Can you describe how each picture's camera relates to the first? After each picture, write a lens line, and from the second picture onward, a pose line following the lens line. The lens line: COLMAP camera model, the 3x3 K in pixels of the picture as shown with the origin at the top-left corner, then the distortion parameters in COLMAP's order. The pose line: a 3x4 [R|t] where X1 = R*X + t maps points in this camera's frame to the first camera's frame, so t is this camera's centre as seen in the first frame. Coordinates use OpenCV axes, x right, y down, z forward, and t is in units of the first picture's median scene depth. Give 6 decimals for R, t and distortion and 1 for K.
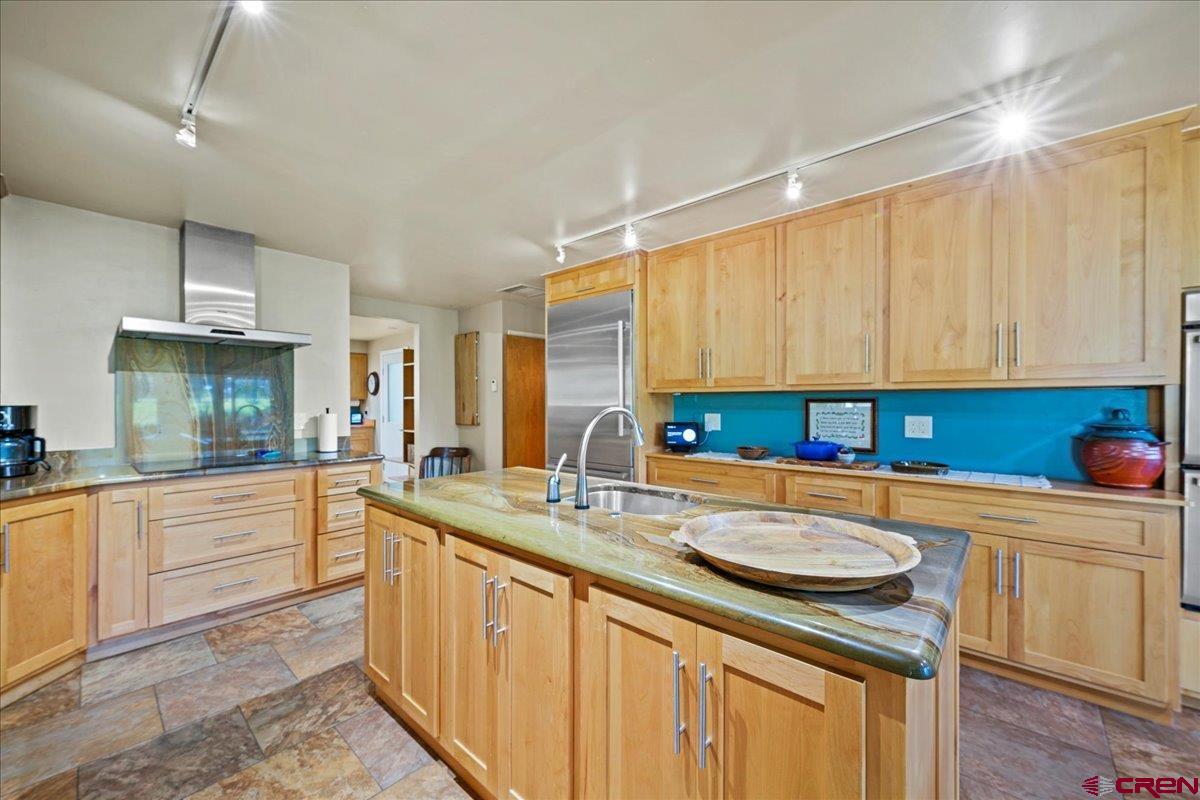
lens RADIAL K [[469.3, 0, 598.8], [0, 469.3, 404.4], [0, 0, 1]] dist [0.000419, 0.000322]
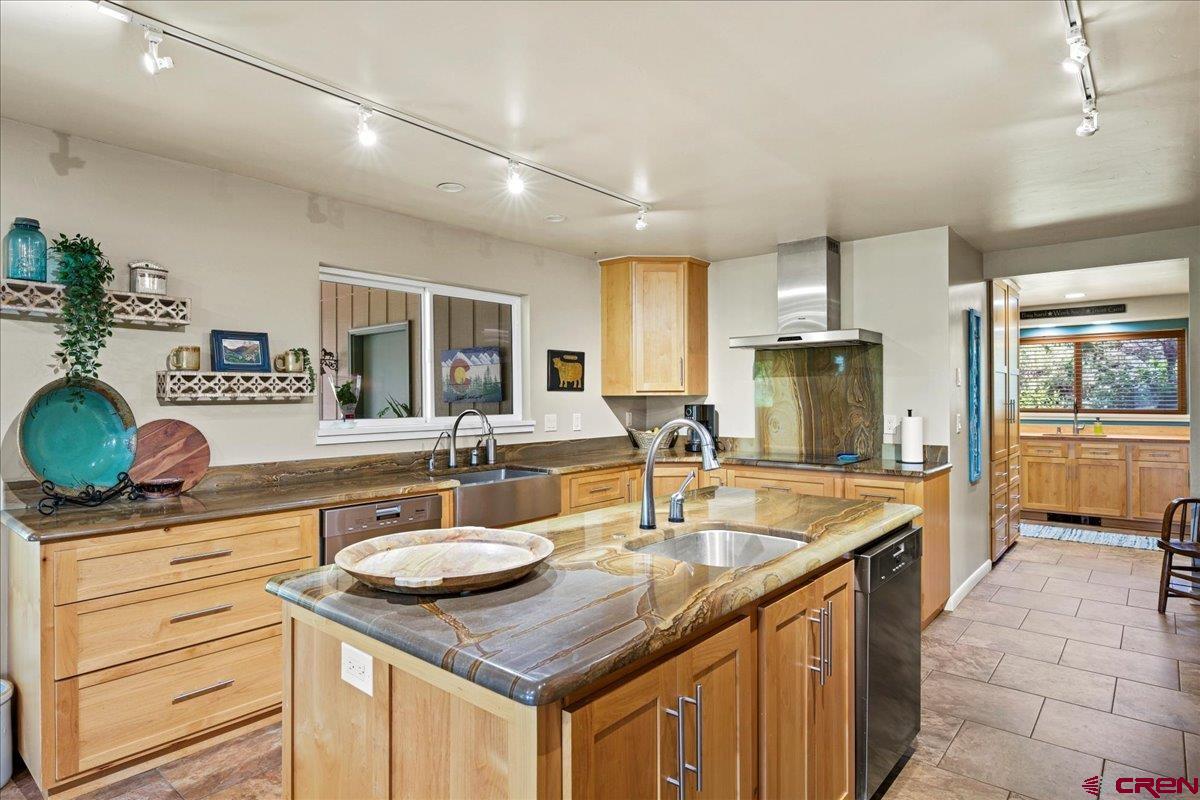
lens RADIAL K [[656.8, 0, 596.2], [0, 656.8, 400.9], [0, 0, 1]] dist [0.004574, -0.002039]
pose [[0.033979, 0.004320, -0.999413, 1.136483], [-0.001597, 0.999990, 0.004269, -0.024087], [0.999421, 0.001451, 0.033986, 0.797172]]
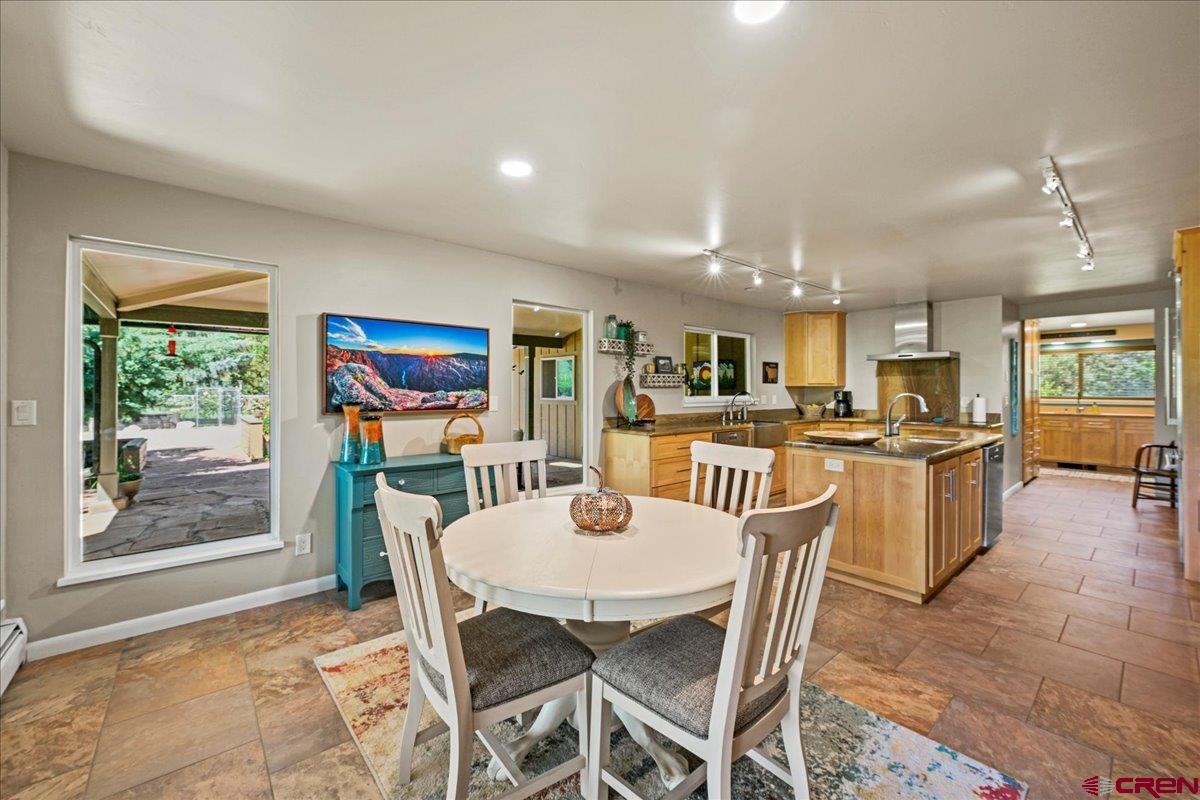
lens RADIAL K [[469.3, 0, 601.8], [0, 469.3, 392.2], [0, 0, 1]] dist [0.000419, 0.000322]
pose [[-0.126089, 0.004216, -0.992010, 2.241513], [-0.007594, 0.999958, 0.005216, 0.006647], [0.991990, 0.008191, -0.126051, -0.090164]]
